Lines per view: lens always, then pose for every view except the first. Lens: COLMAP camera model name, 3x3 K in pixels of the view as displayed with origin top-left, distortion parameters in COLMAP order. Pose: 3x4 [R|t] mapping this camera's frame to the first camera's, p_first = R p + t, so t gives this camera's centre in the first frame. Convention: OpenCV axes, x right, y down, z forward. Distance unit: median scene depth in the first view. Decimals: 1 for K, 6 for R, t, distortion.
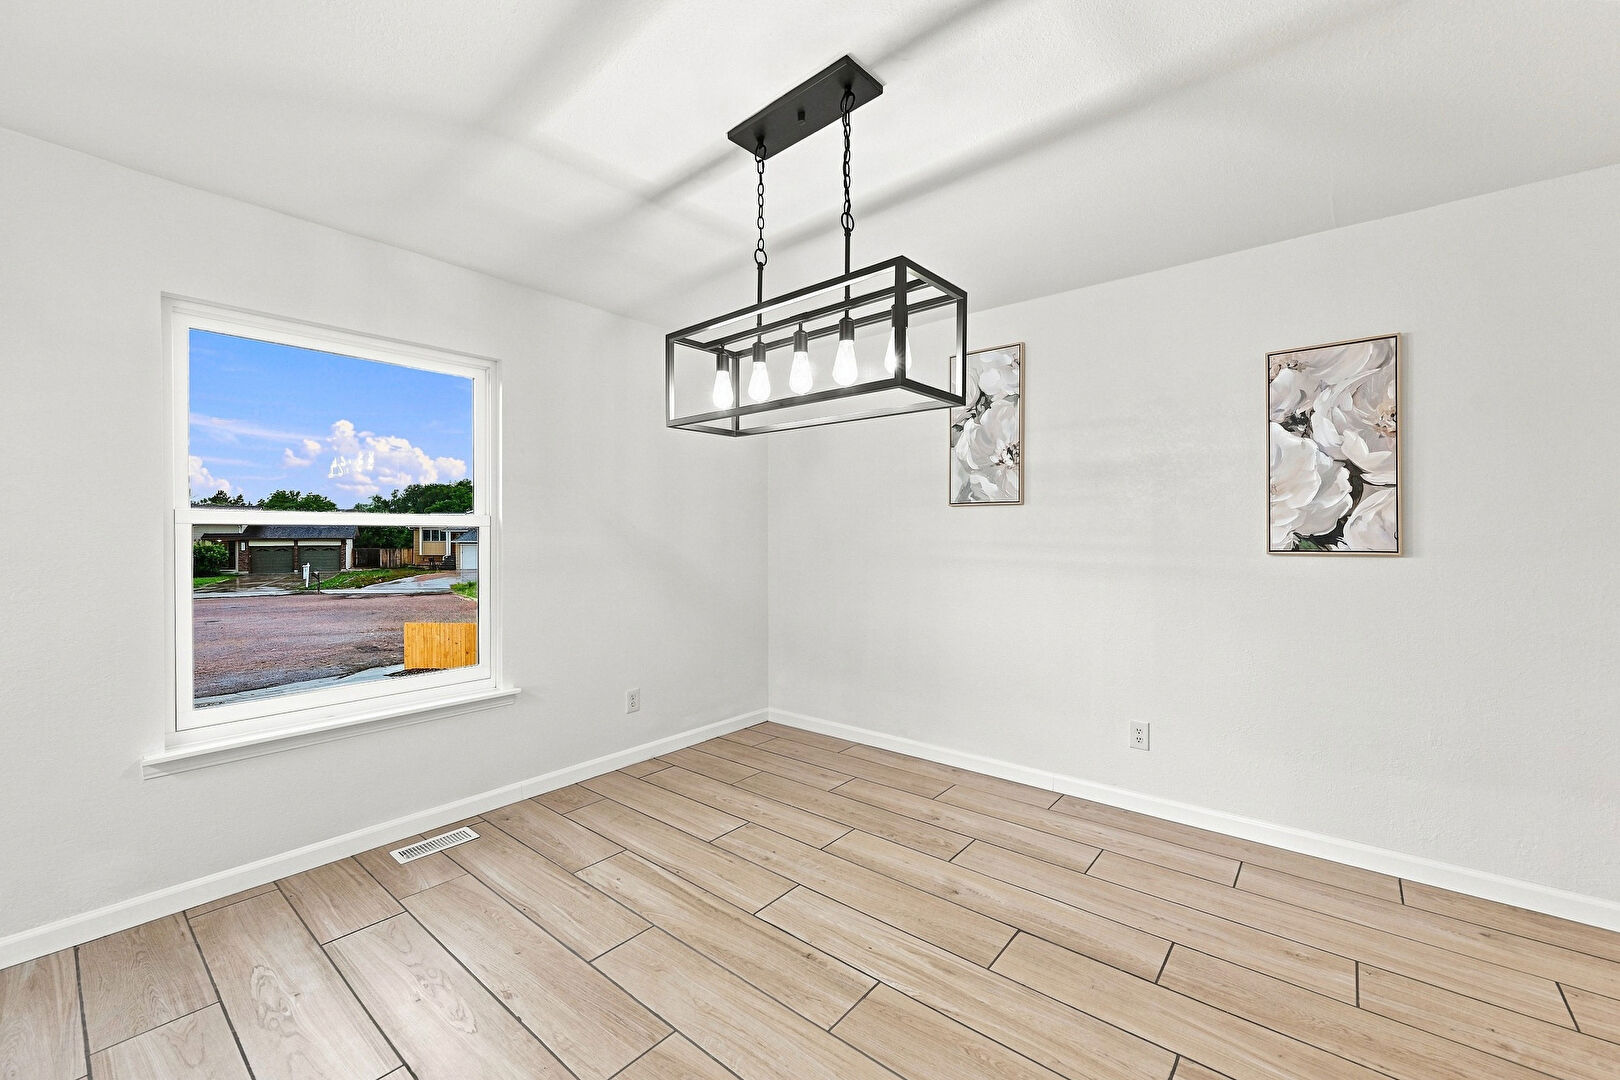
lens RADIAL K [[646.9, 0, 821.1], [0, 646.9, 544.6], [0, 0, 1]] dist [-0.000783, 0.000252]
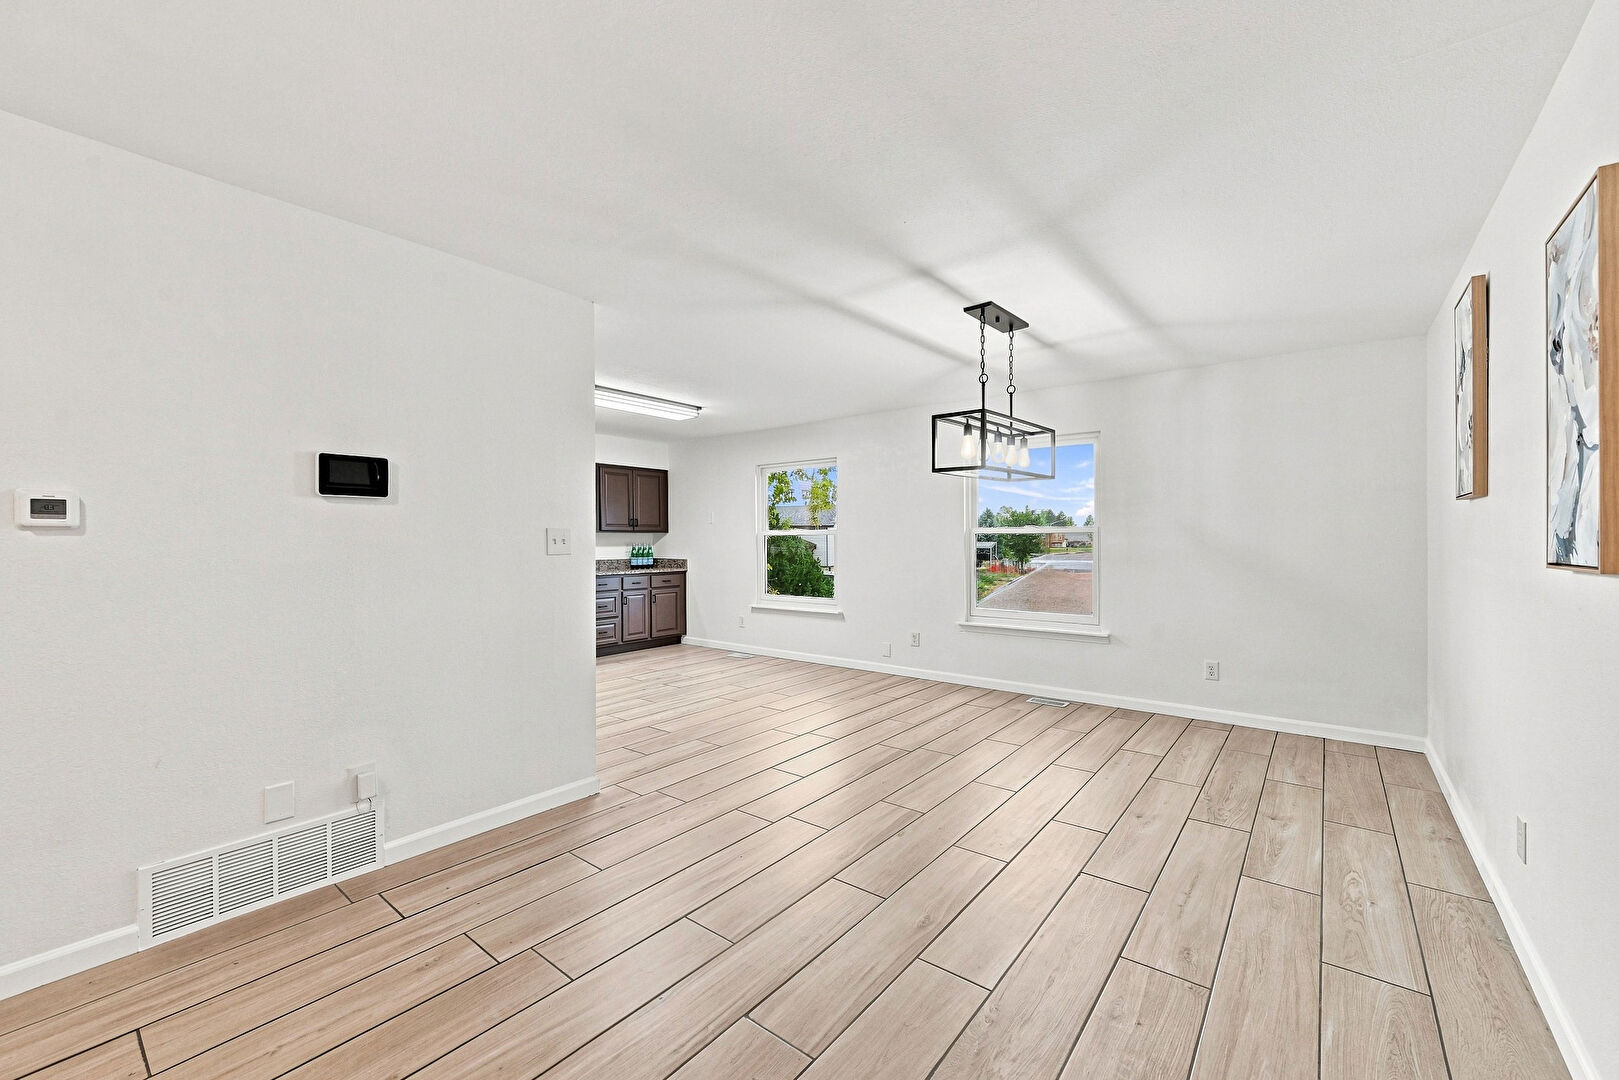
lens RADIAL K [[646.5, 0, 817.9], [0, 646.5, 538.7], [0, 0, 1]] dist [-0.000783, 0.000252]
pose [[0.015652, -0.002000, -0.999875, 1.012050], [-0.013642, 0.999904, -0.002214, 0.001355], [0.999784, 0.013675, 0.015624, 0.236097]]
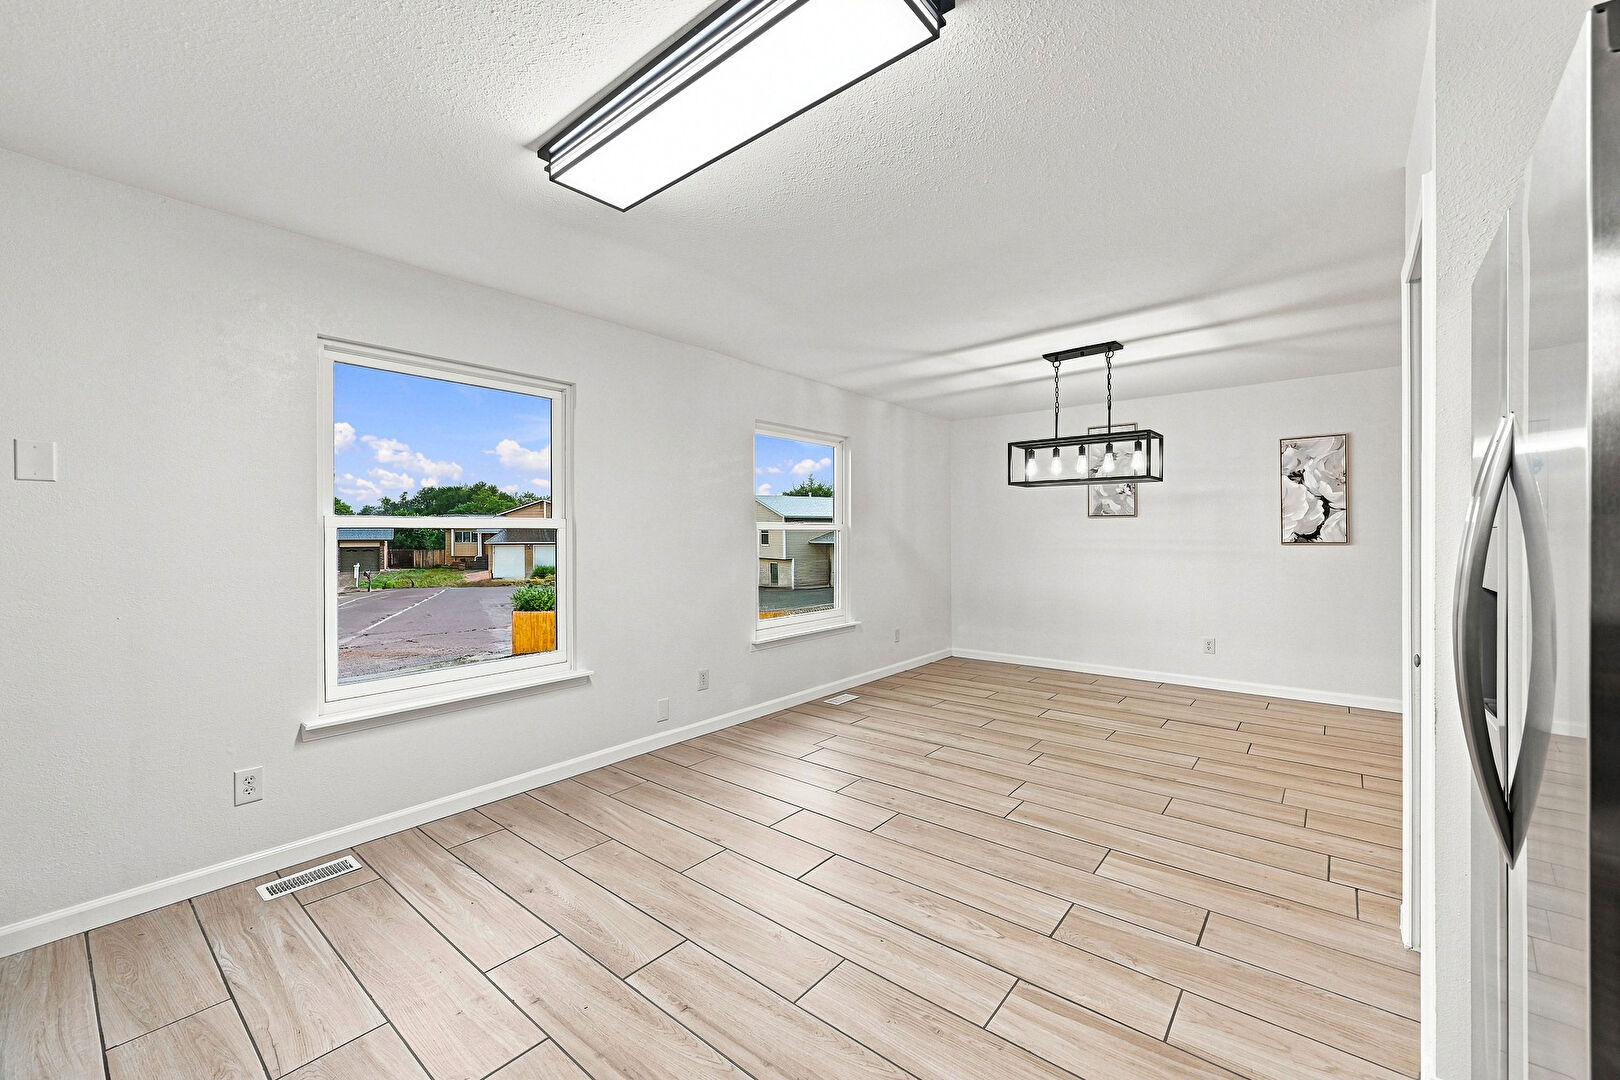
lens RADIAL K [[646.9, 0, 808.2], [0, 646.9, 540.6], [0, 0, 1]] dist [-0.000783, 0.000252]
pose [[0.999994, -0.002366, 0.002622, -0.558099], [0.002385, 0.999969, -0.007454, 0.011891], [-0.002604, 0.007461, 0.999969, -0.711885]]
